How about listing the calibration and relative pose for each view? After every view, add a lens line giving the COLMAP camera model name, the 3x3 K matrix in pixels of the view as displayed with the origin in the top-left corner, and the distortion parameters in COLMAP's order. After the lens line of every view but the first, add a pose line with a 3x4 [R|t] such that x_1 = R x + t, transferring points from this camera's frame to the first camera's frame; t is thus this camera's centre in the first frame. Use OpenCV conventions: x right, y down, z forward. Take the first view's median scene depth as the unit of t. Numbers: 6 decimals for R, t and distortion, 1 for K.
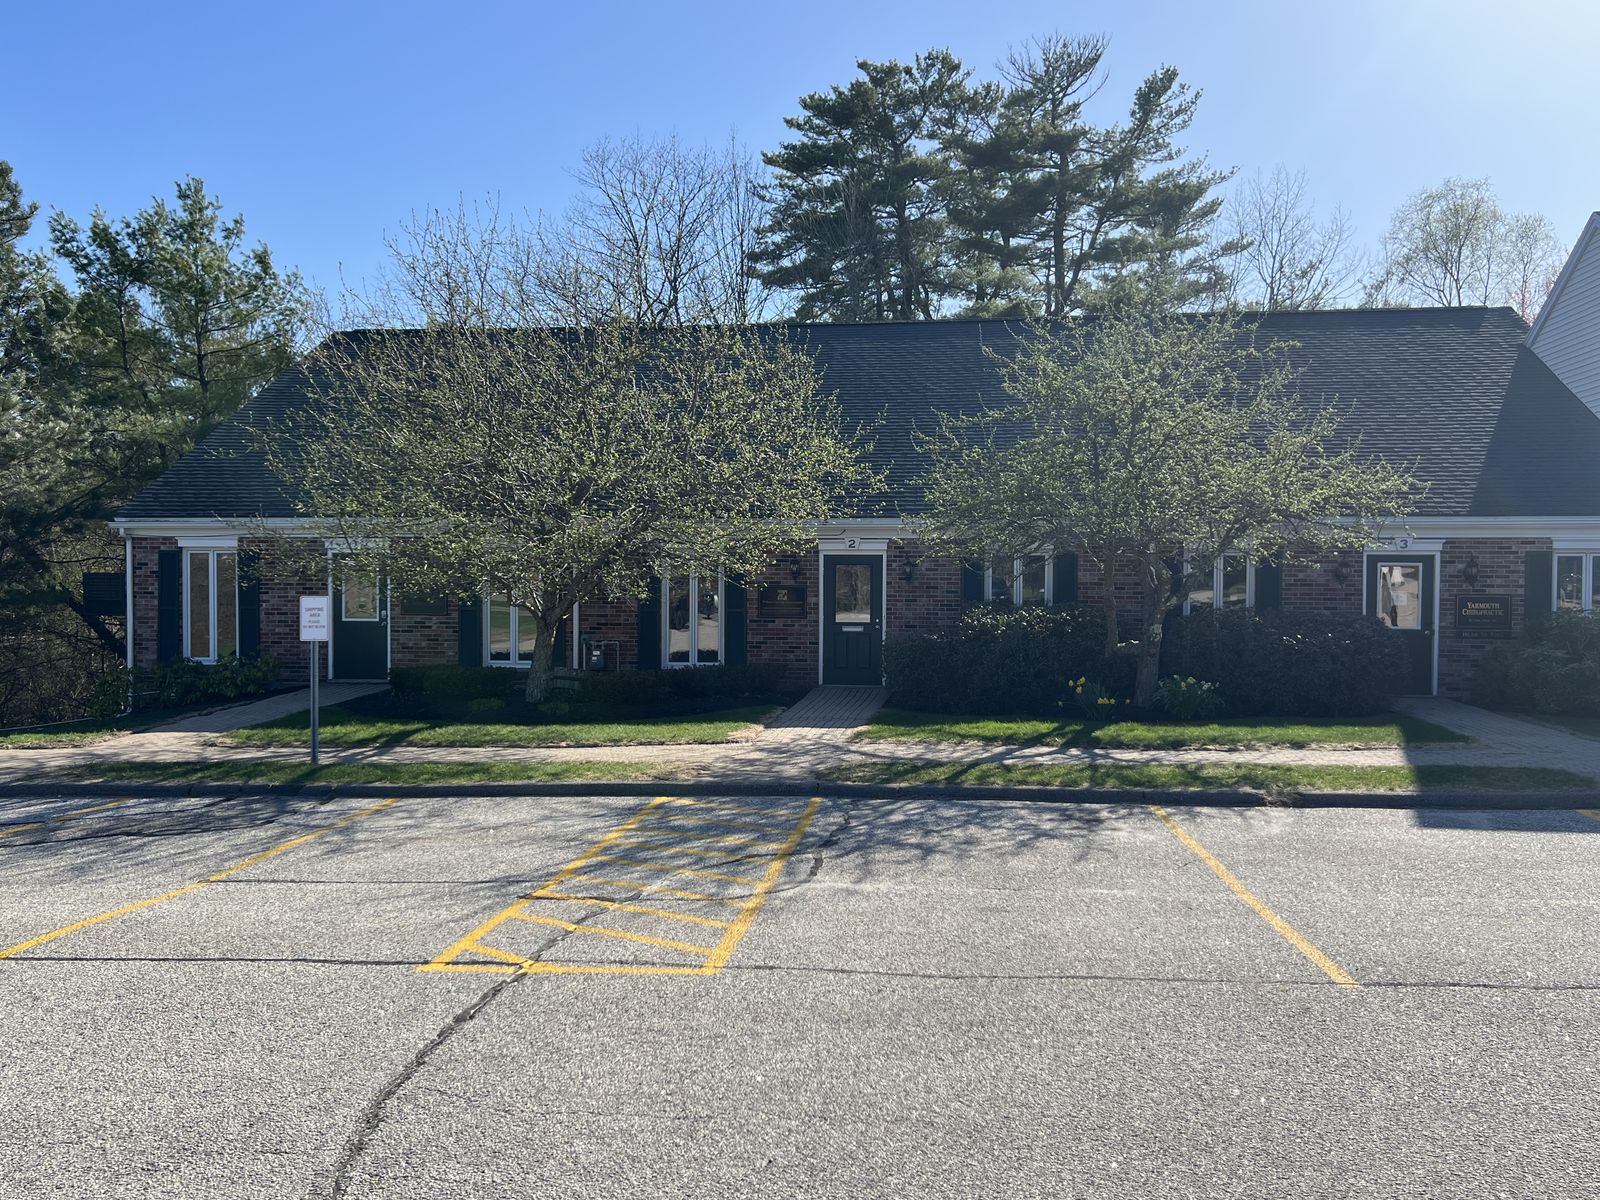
lens RADIAL K [[1298.5, 0, 805.8], [0, 1298.5, 557.6], [0, 0, 1]] dist [0.017403, 0.001857]
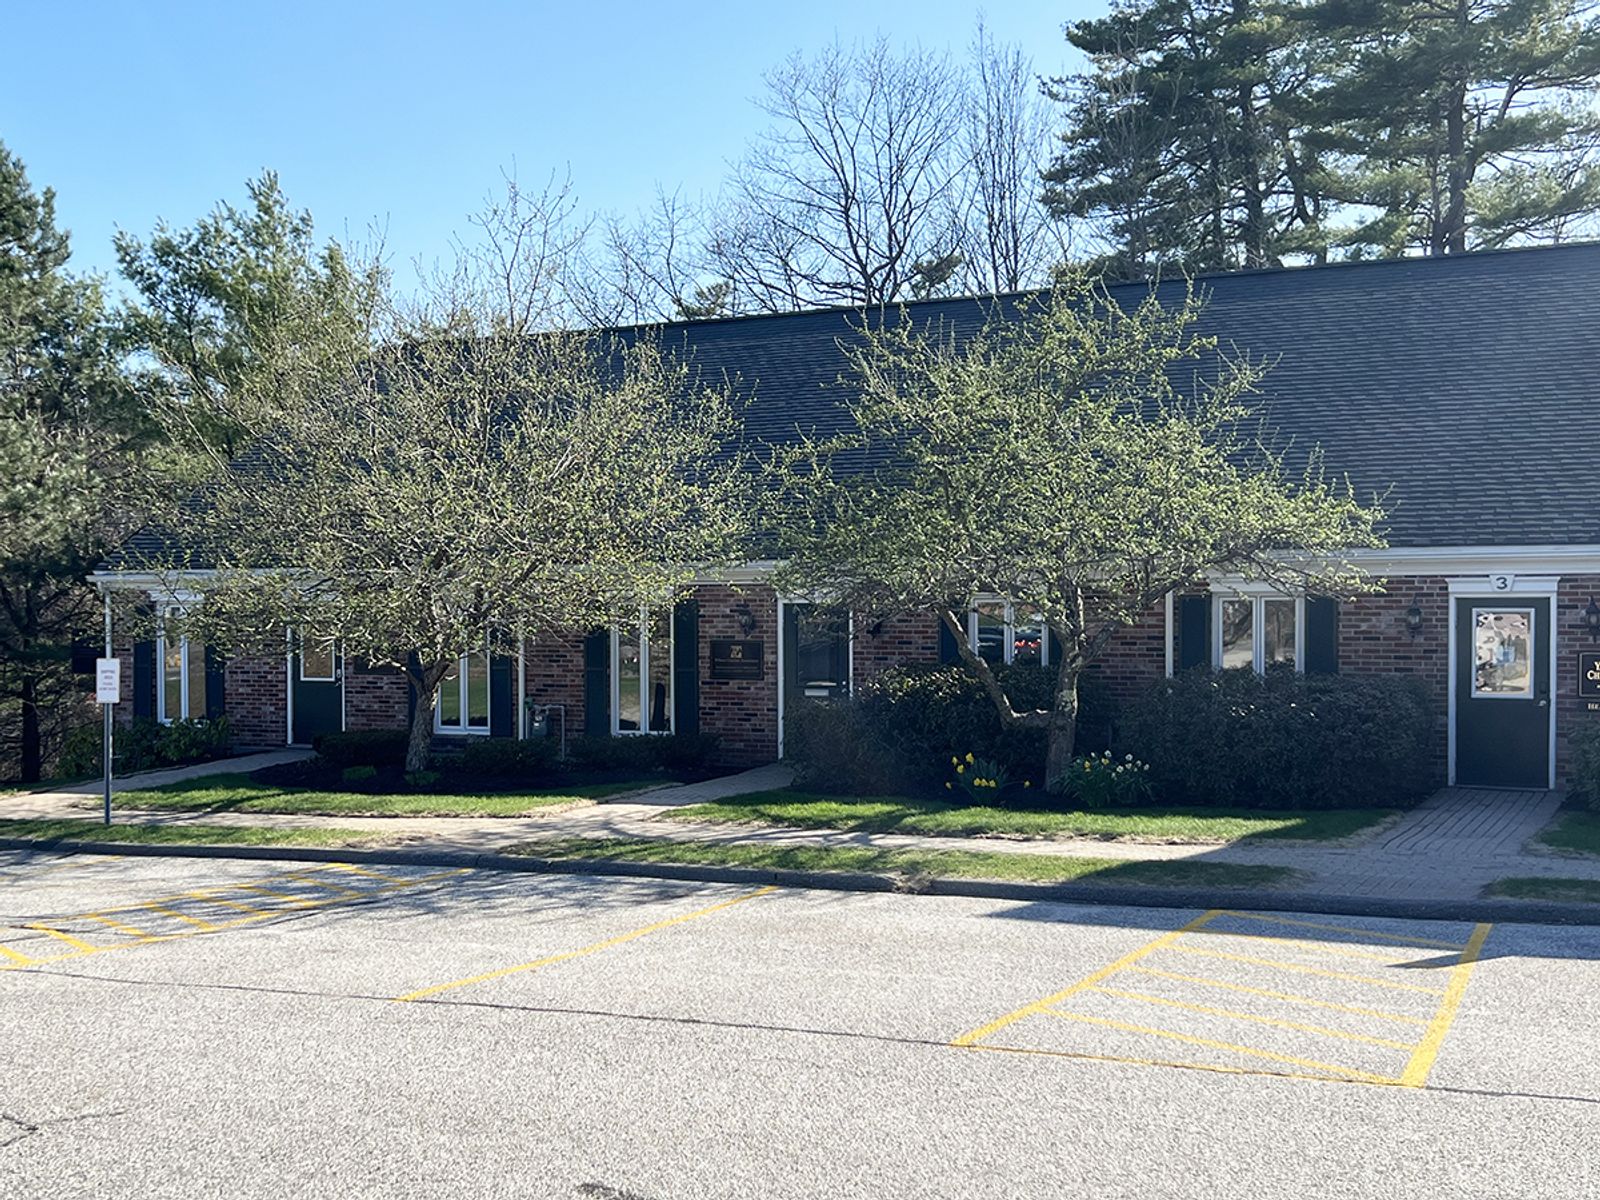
lens RADIAL K [[1937.4, 0, 799.9], [0, 1937.4, 602.9], [0, 0, 1]] dist [0.040675, 0.000000]
pose [[0.942048, -0.009375, -0.335348, 0.442036], [0.013480, 0.999860, 0.009916, -0.015008], [0.335208, -0.013862, 0.942042, -0.168835]]
